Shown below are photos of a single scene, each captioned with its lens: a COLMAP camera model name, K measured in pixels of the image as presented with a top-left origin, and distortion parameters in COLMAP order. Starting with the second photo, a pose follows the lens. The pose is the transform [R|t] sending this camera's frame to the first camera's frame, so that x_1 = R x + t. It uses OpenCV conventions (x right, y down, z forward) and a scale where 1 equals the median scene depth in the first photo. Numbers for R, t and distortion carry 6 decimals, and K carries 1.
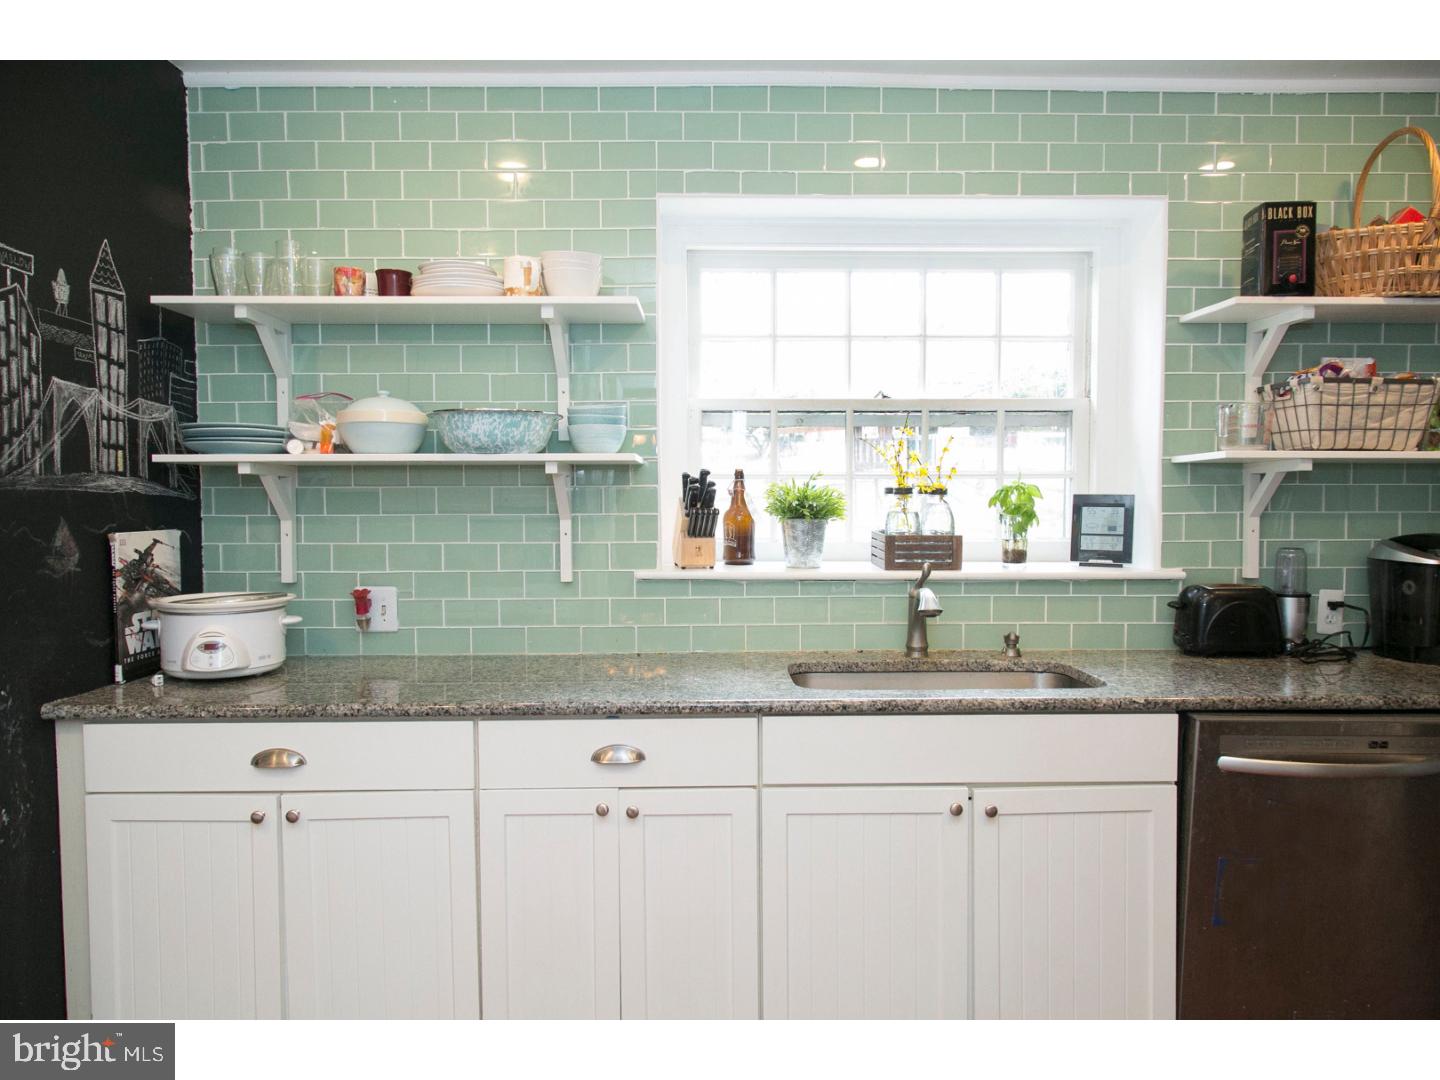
lens RADIAL K [[966.4, 0, 720.0], [0, 966.4, 540.0], [0, 0, 1]] dist [0.018939, -0.002034]
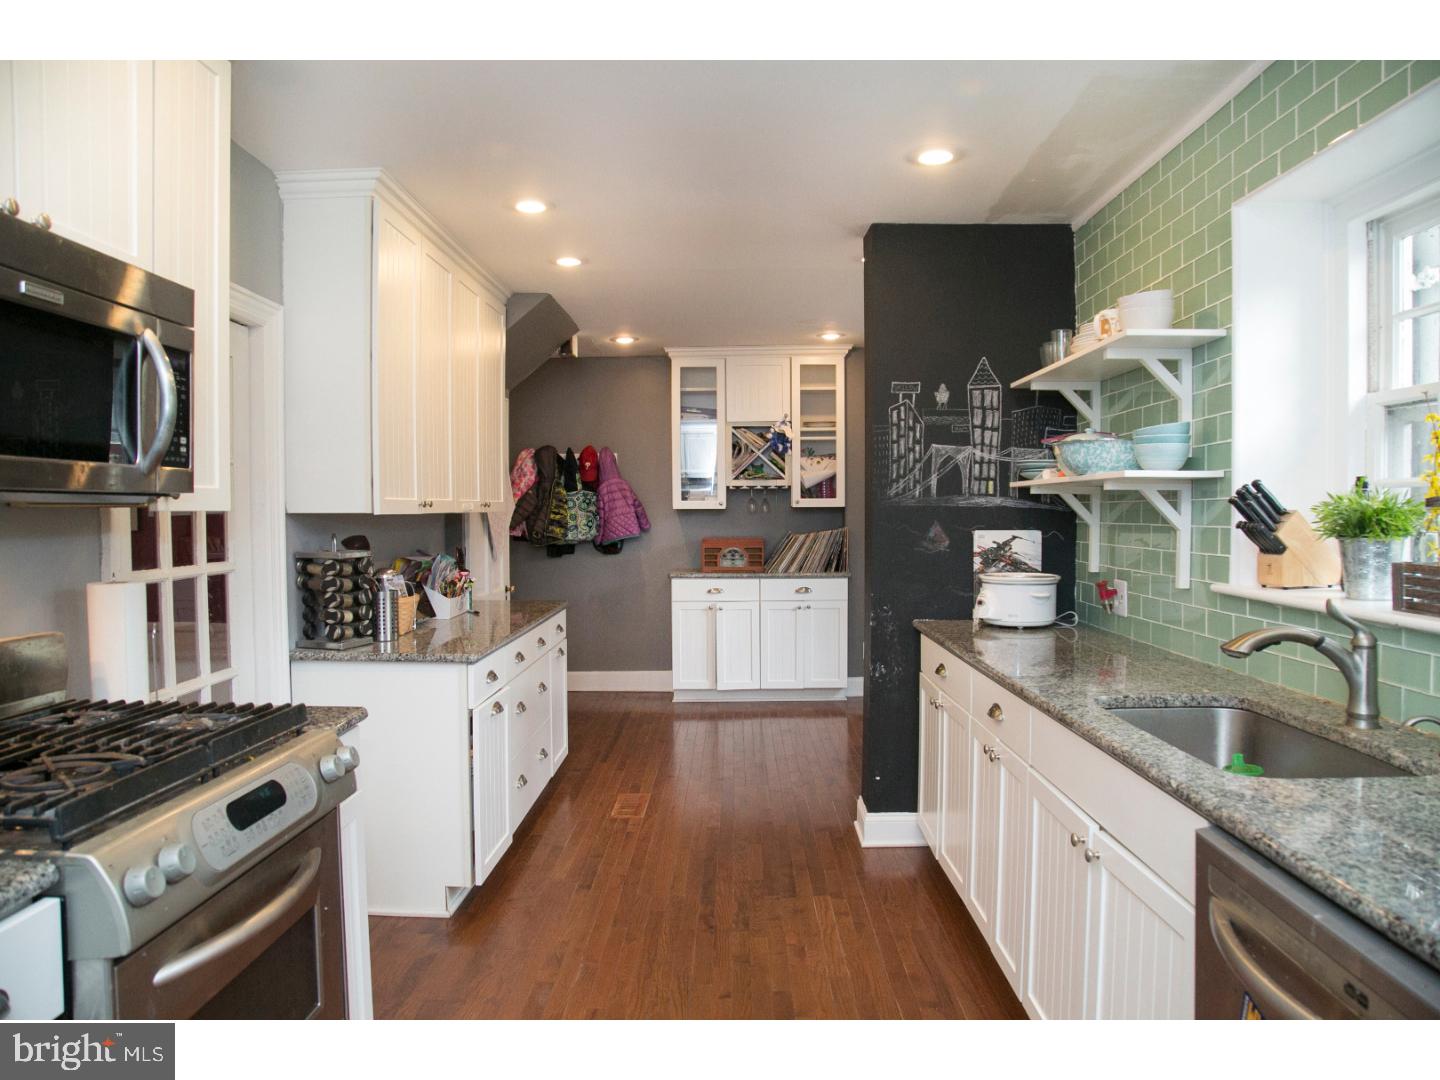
lens RADIAL K [[981.1, 0, 720.0], [0, 981.1, 540.0], [0, 0, 1]] dist [-0.127984, 0.079851]
pose [[-0.029794, 0.034644, -0.998956, 1.079562], [-0.039609, 0.998573, 0.035812, -0.033769], [0.998771, 0.040635, -0.028379, 0.606939]]
